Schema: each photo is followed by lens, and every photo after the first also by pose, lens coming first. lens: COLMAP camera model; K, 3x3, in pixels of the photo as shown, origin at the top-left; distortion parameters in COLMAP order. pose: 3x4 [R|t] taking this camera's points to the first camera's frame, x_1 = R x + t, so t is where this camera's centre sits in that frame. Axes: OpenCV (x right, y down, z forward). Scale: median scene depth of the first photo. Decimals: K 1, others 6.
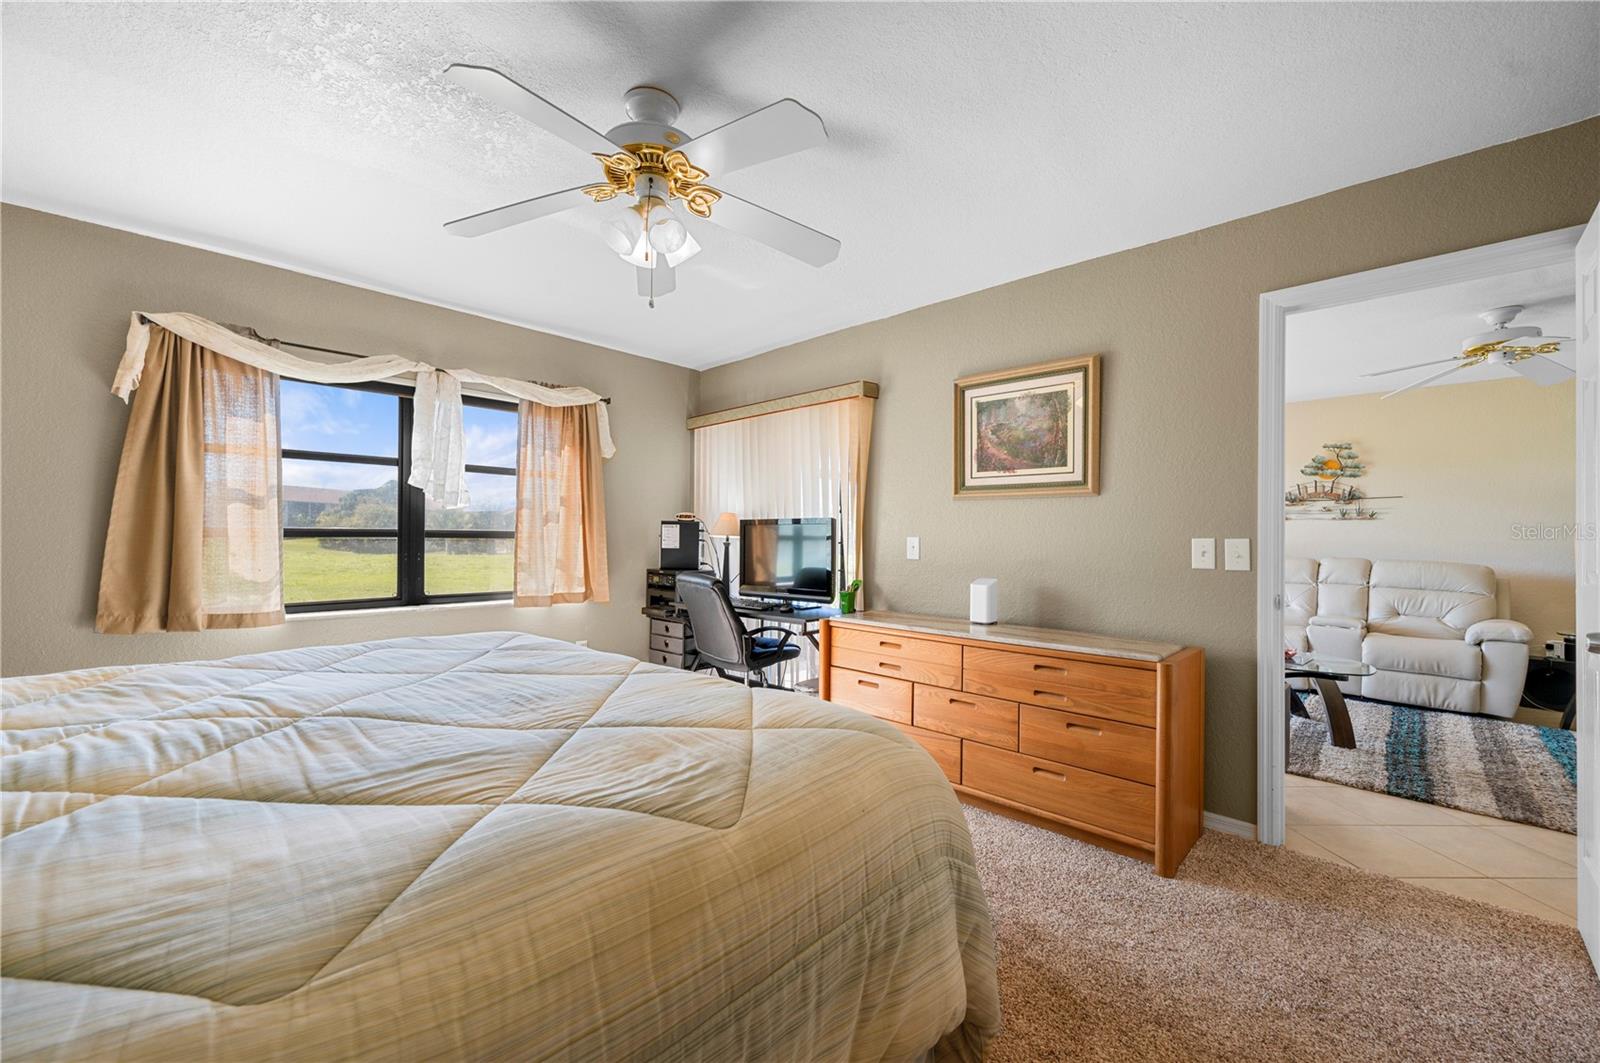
lens RADIAL K [[634.4, 0, 801.6], [0, 634.4, 538.4], [0, 0, 1]] dist [0.003900, -0.001730]
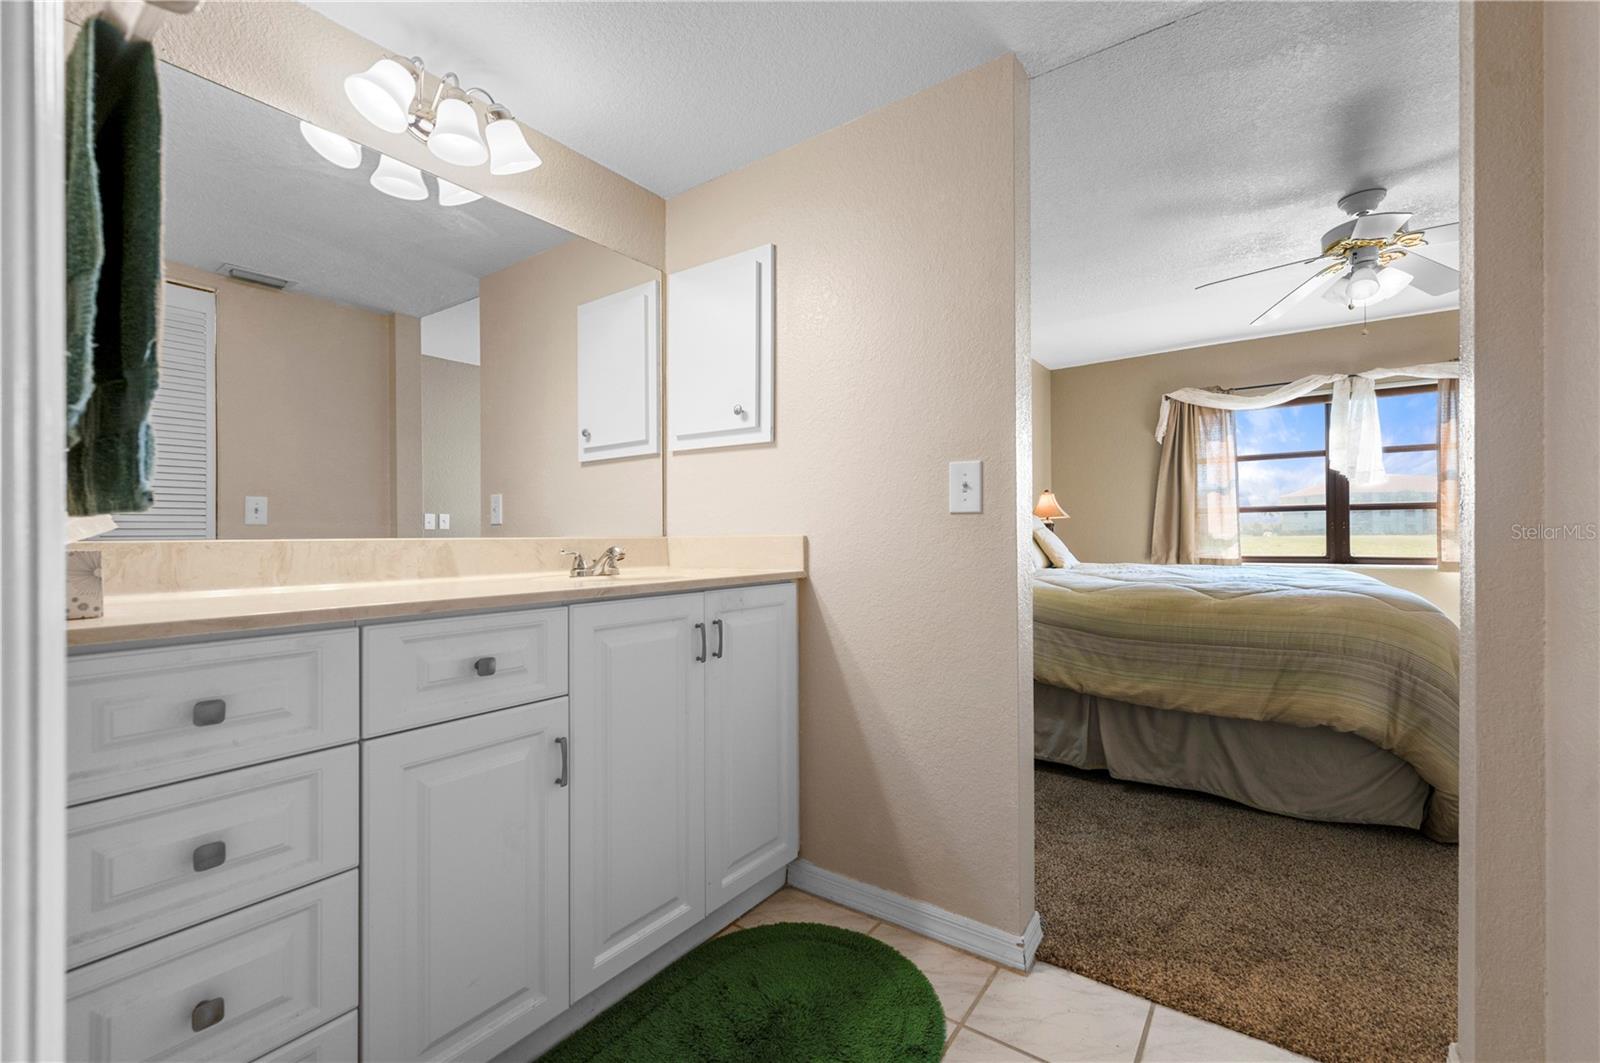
lens RADIAL K [[681.9, 0, 797.1], [0, 681.9, 531.8], [0, 0, 1]] dist [0.000508, -0.000787]
pose [[0.124276, -0.013721, -0.992153, 0.625862], [0.007027, 0.999891, -0.012948, 0.052438], [0.992223, -0.005363, 0.124358, -0.255350]]
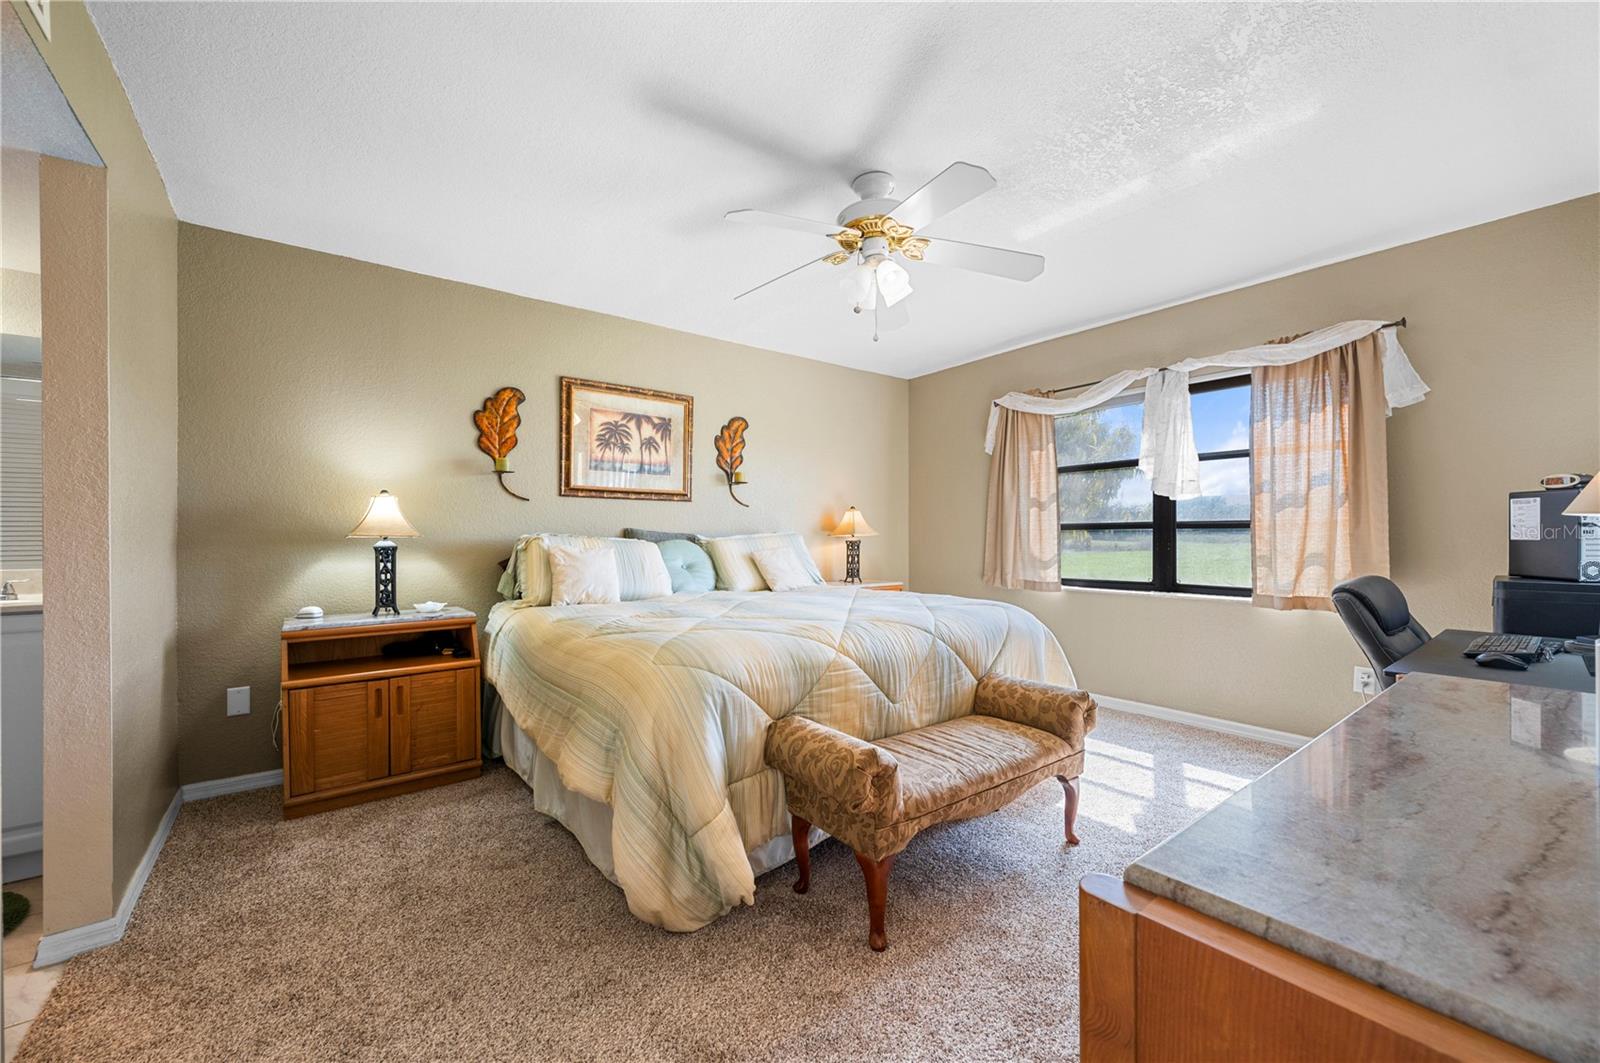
lens RADIAL K [[634.4, 0, 802.6], [0, 634.4, 539.1], [0, 0, 1]] dist [0.003900, -0.001730]
pose [[-0.162177, -0.005019, -0.986749, 0.567870], [-0.000670, 0.999987, -0.004976, 0.022070], [0.986761, -0.000146, -0.162178, 0.582789]]
